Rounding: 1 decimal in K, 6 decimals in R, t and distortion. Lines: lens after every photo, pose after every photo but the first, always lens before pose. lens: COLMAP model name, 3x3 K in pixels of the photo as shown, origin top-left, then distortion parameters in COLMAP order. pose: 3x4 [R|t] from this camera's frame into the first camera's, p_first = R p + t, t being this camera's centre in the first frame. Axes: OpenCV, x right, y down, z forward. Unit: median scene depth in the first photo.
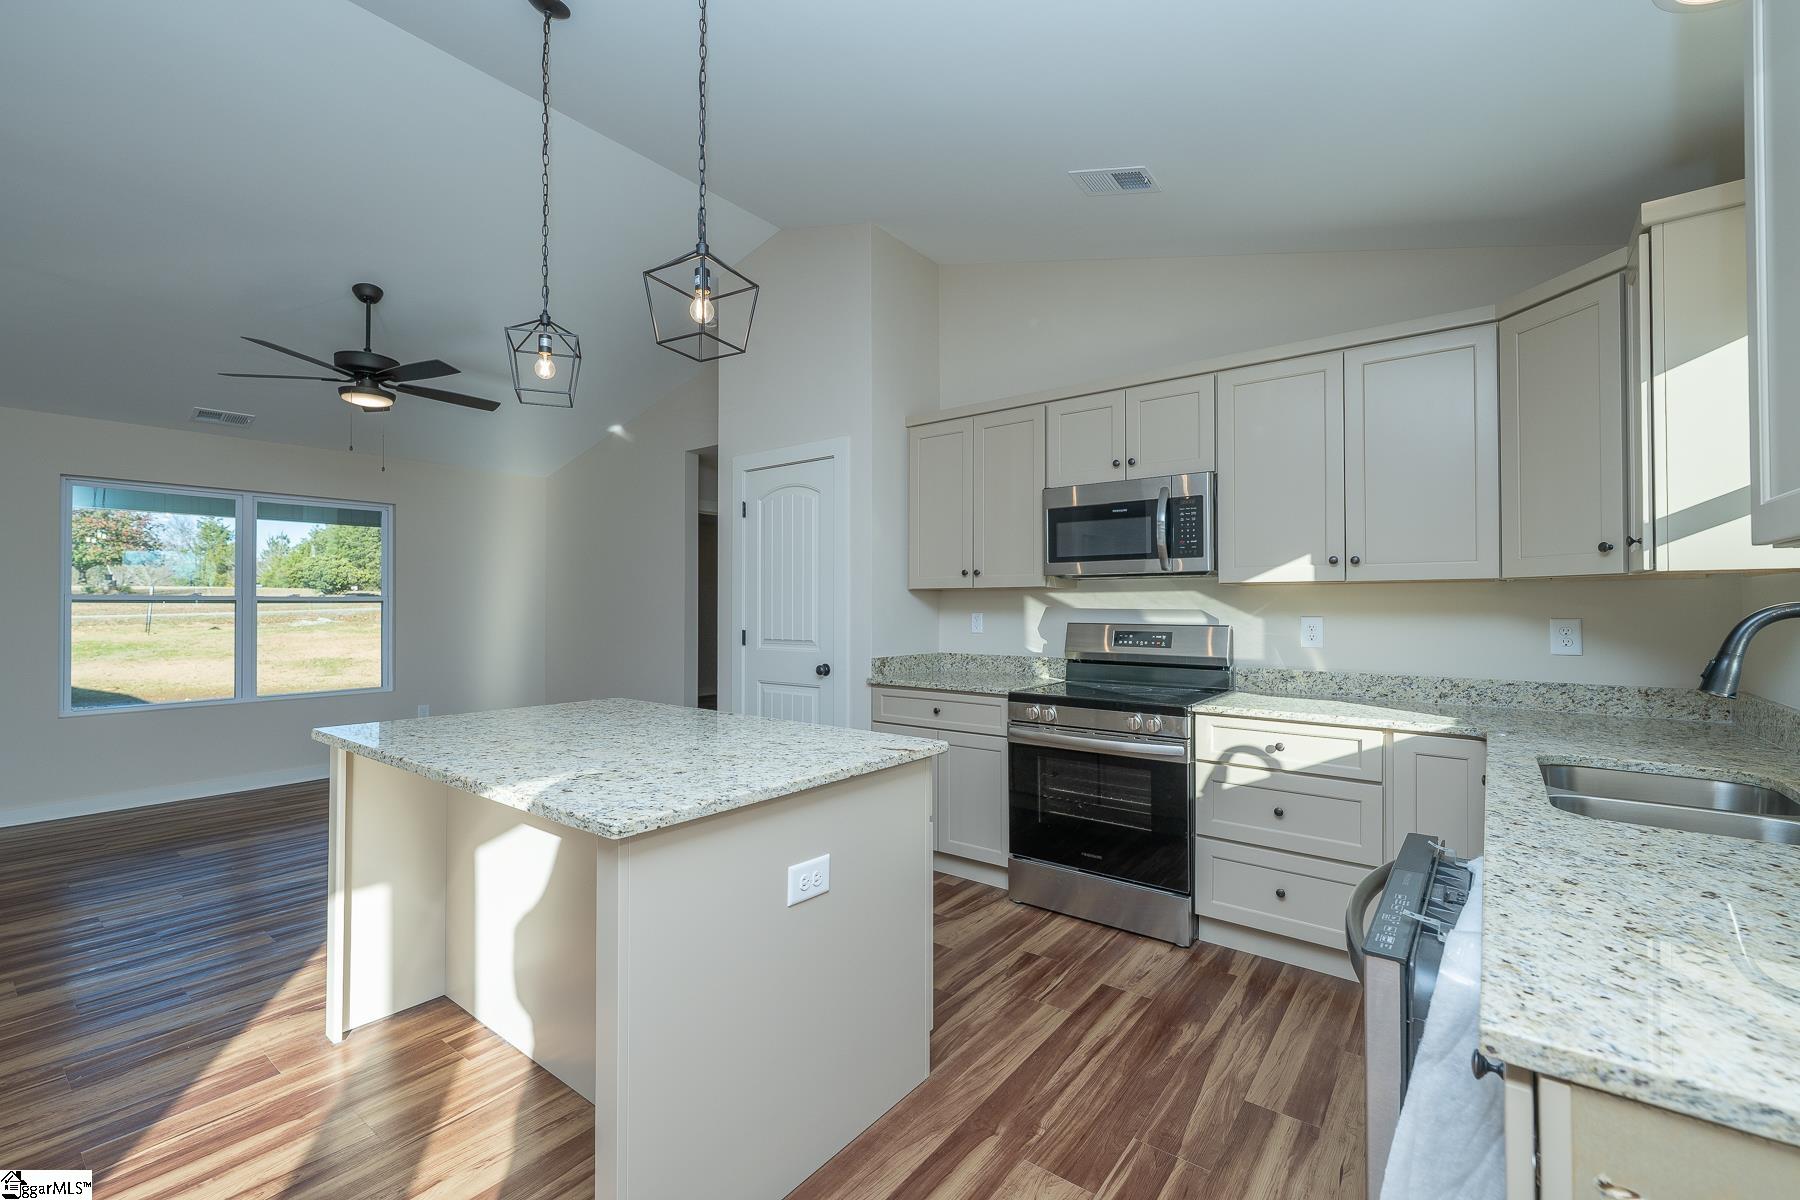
lens RADIAL K [[780.2, 0, 904.9], [0, 780.2, 594.6], [0, 0, 1]] dist [-0.001831, -0.000911]
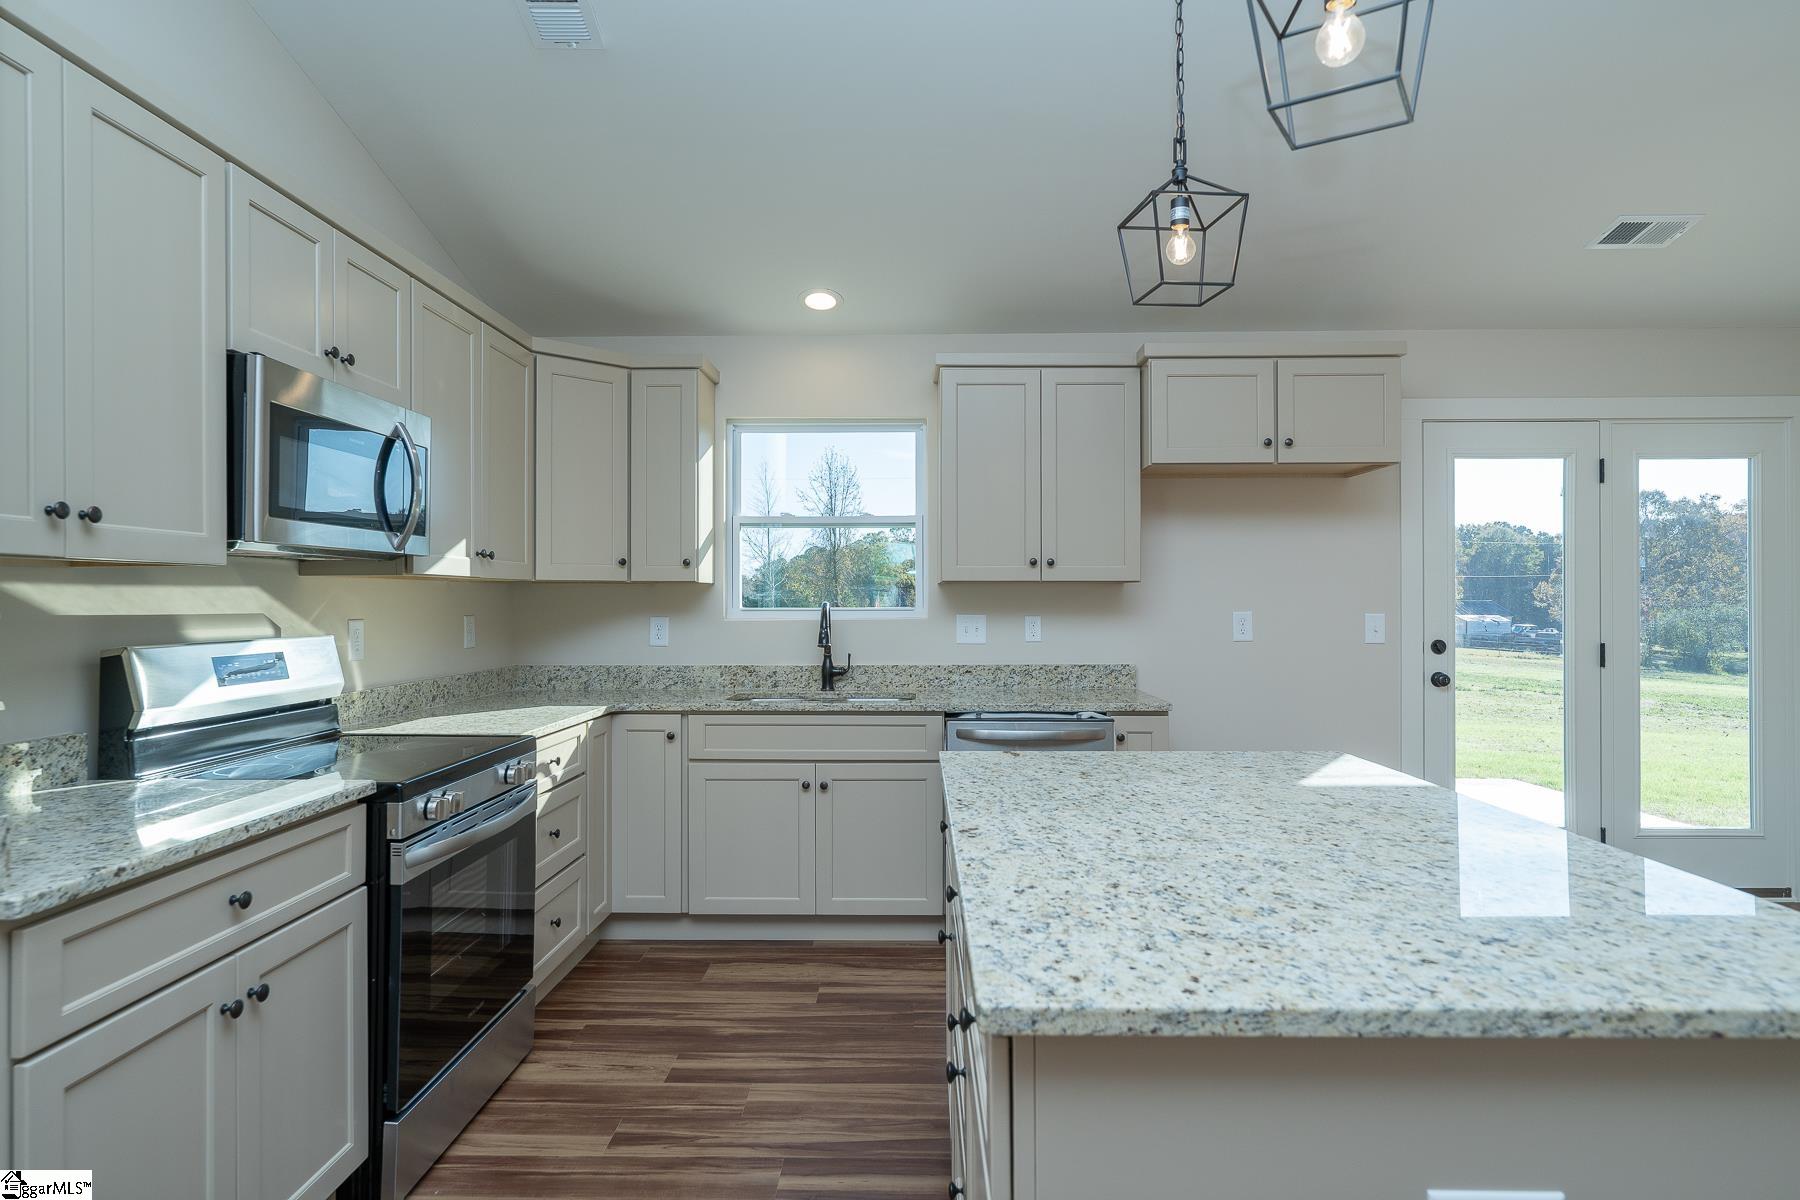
lens RADIAL K [[1008.1, 0, 885.4], [0, 1008.1, 589.1], [0, 0, 1]] dist [-0.001704, 0.000556]
pose [[-0.588758, 0.008467, 0.808265, -0.549397], [-0.012433, 0.999732, -0.019529, 0.010521], [-0.808213, -0.021547, -0.588495, 1.100953]]
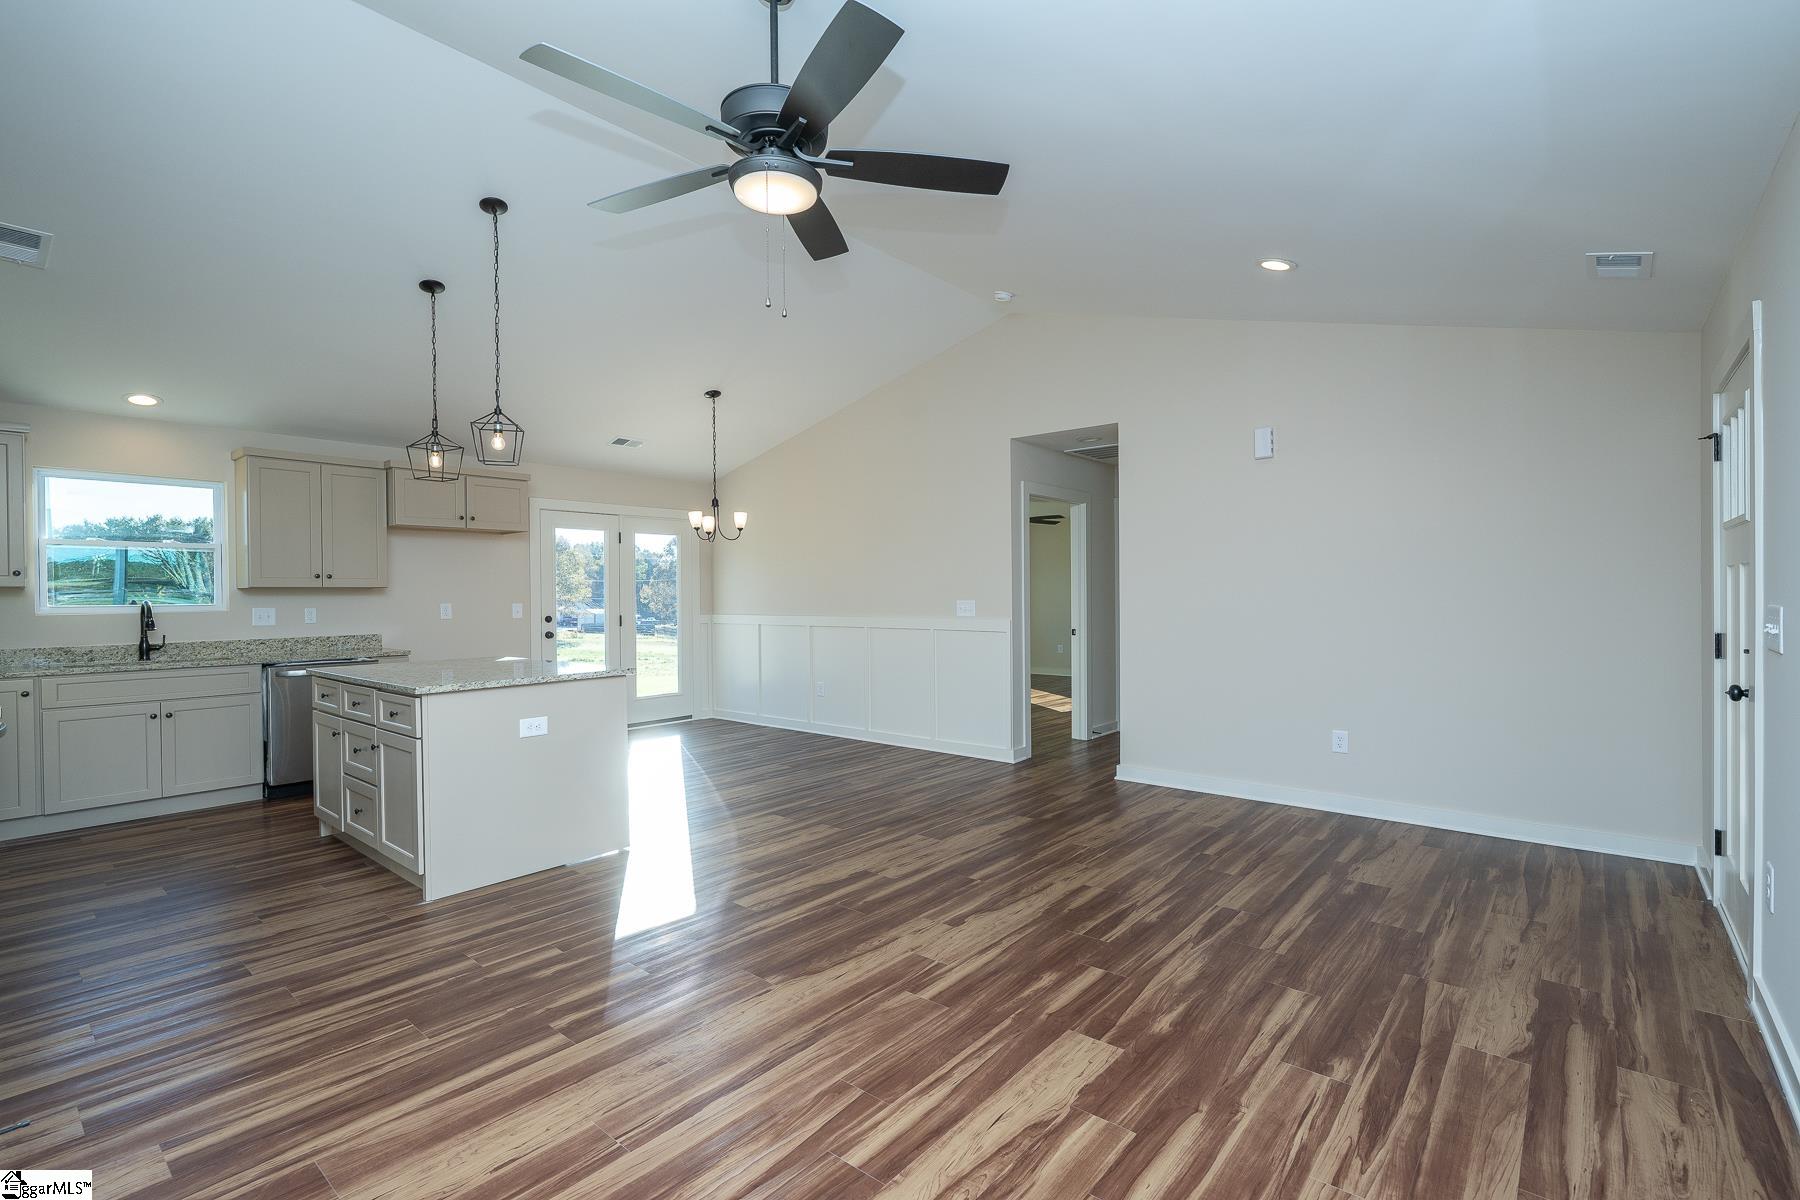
lens RADIAL K [[818.3, 0, 904.8], [0, 818.3, 598.2], [0, 0, 1]] dist [0.011804, 0.000194]
pose [[-0.998207, 0.008931, 0.059181, -0.988508], [0.008249, 0.999897, -0.011746, 0.028313], [-0.059280, -0.011237, -0.998178, 1.869793]]
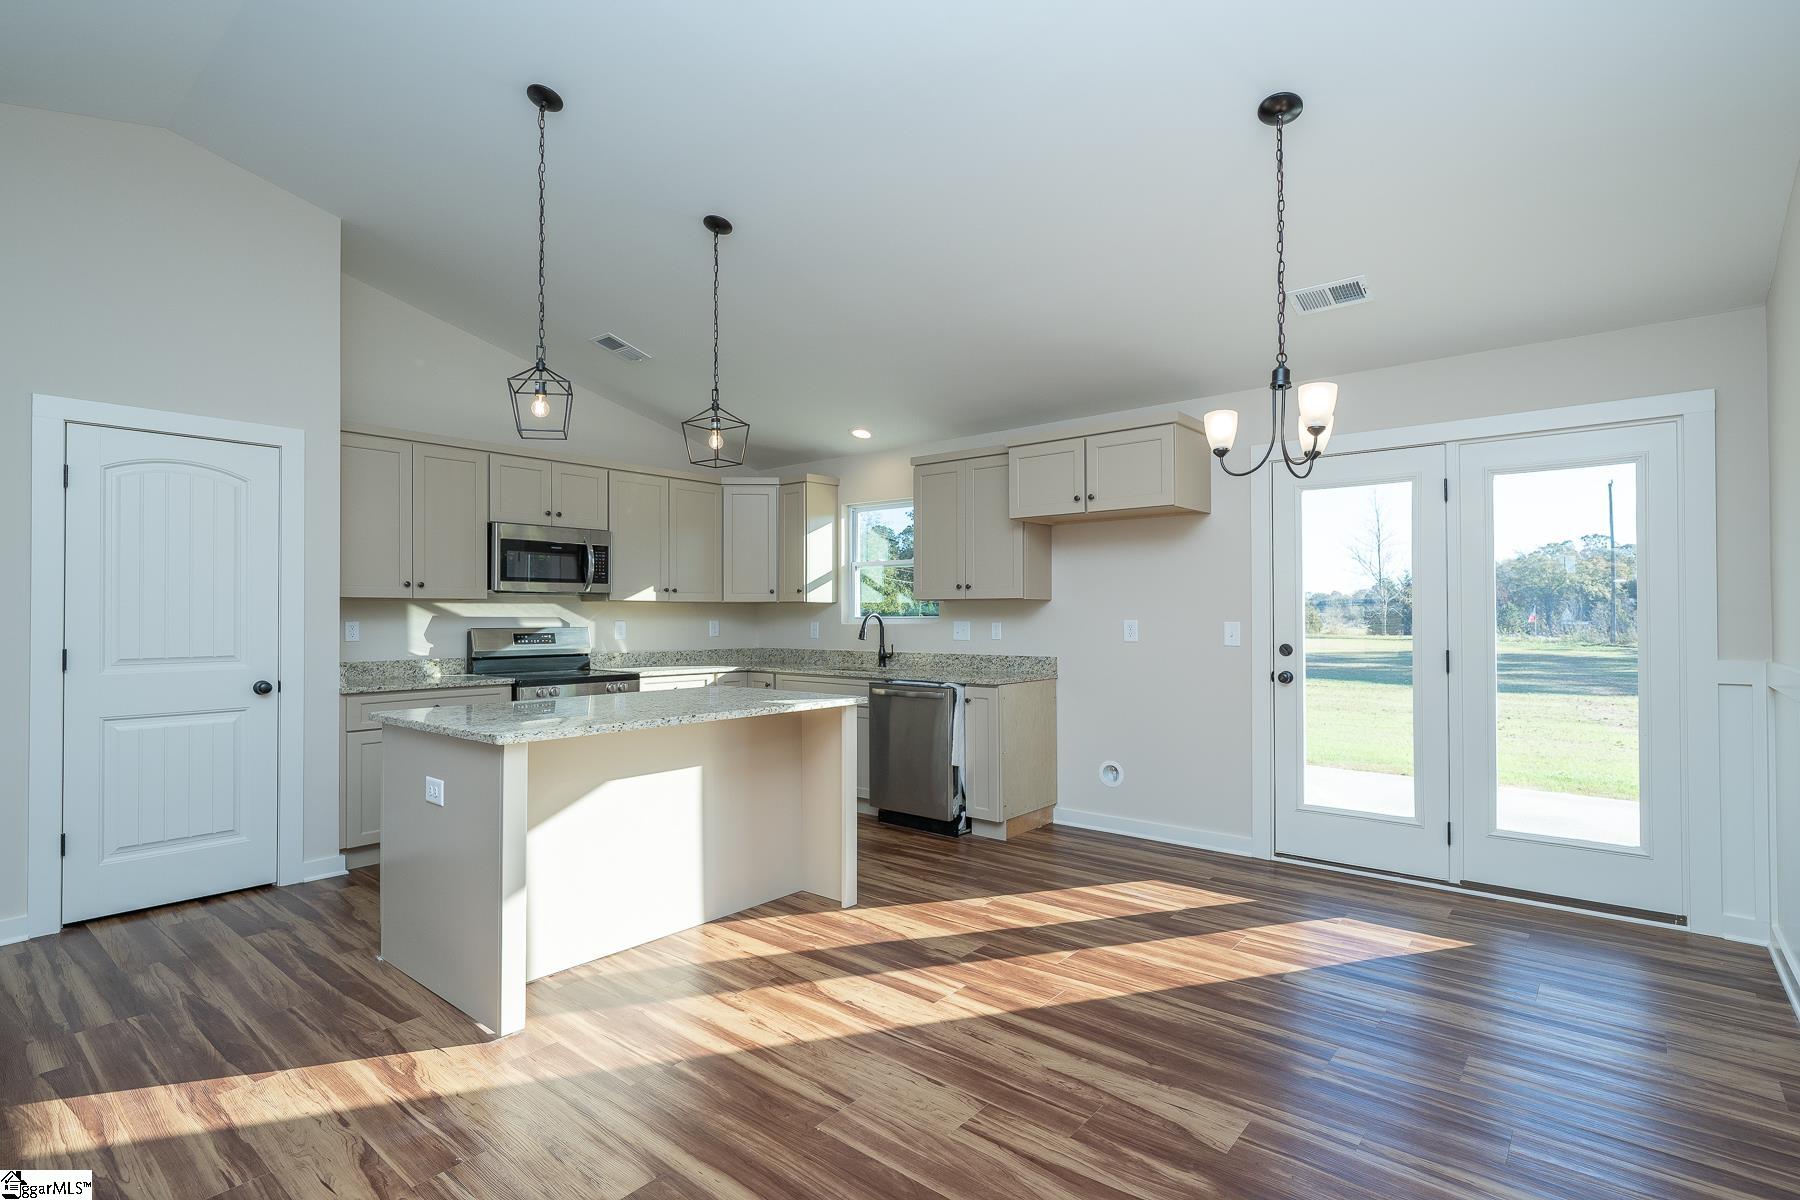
lens RADIAL K [[851.5, 0, 901.7], [0, 851.5, 609.7], [0, 0, 1]] dist [0.000850, 0.000379]
pose [[0.032143, 0.005799, 0.999466, -1.245984], [-0.014873, 0.999875, -0.005323, 0.004715], [-0.999373, -0.014694, 0.032225, 0.309552]]
